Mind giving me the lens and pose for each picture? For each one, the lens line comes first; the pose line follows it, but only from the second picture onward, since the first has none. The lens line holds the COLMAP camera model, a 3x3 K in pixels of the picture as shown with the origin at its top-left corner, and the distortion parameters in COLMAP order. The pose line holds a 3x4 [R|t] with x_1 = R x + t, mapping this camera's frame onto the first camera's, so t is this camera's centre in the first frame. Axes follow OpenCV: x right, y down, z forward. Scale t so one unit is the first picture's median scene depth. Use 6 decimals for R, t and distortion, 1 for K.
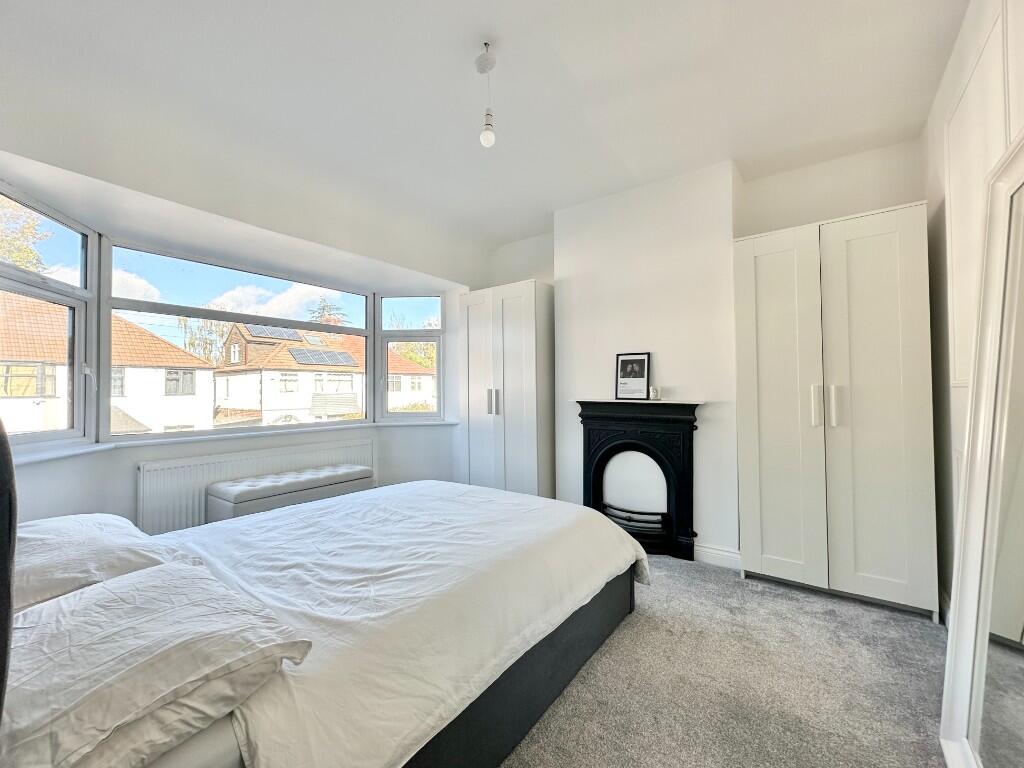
lens RADIAL K [[408.8, 0, 521.5], [0, 408.8, 385.4], [0, 0, 1]] dist [-0.002028, 0.000376]
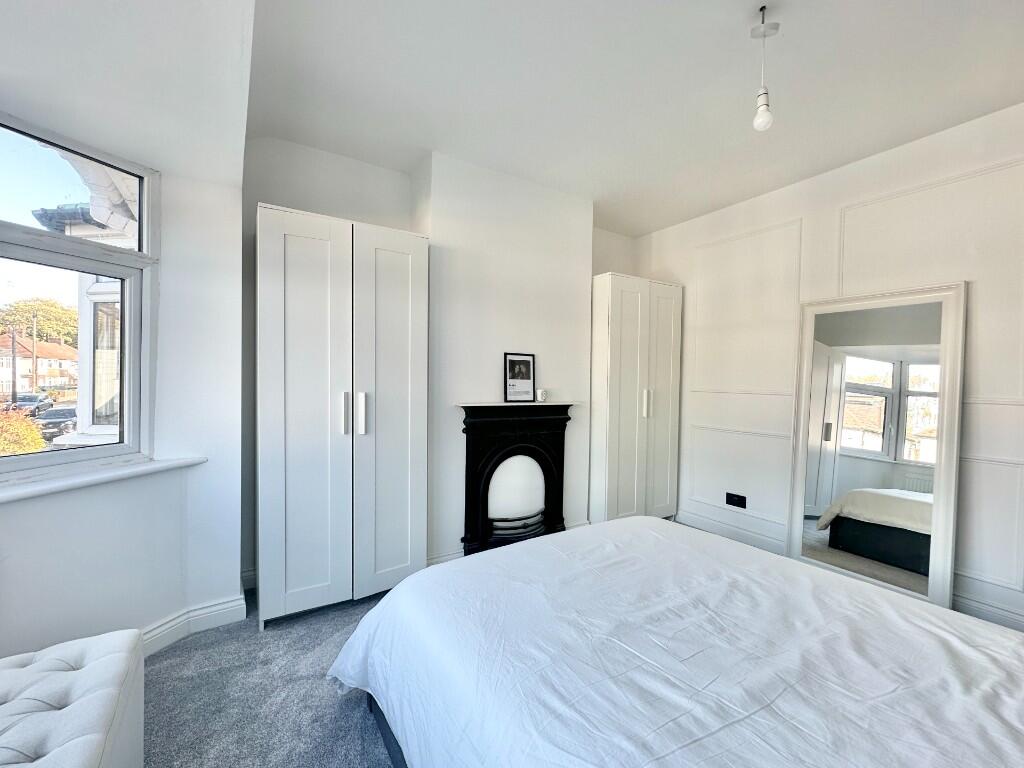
lens RADIAL K [[408.8, 0, 518.4], [0, 408.8, 382.8], [0, 0, 1]] dist [-0.002028, 0.000376]
pose [[0.382166, 0.002686, 0.924090, -0.618833], [-0.028462, 0.999556, 0.008865, -0.018675], [-0.923655, -0.029689, 0.382073, 0.636929]]
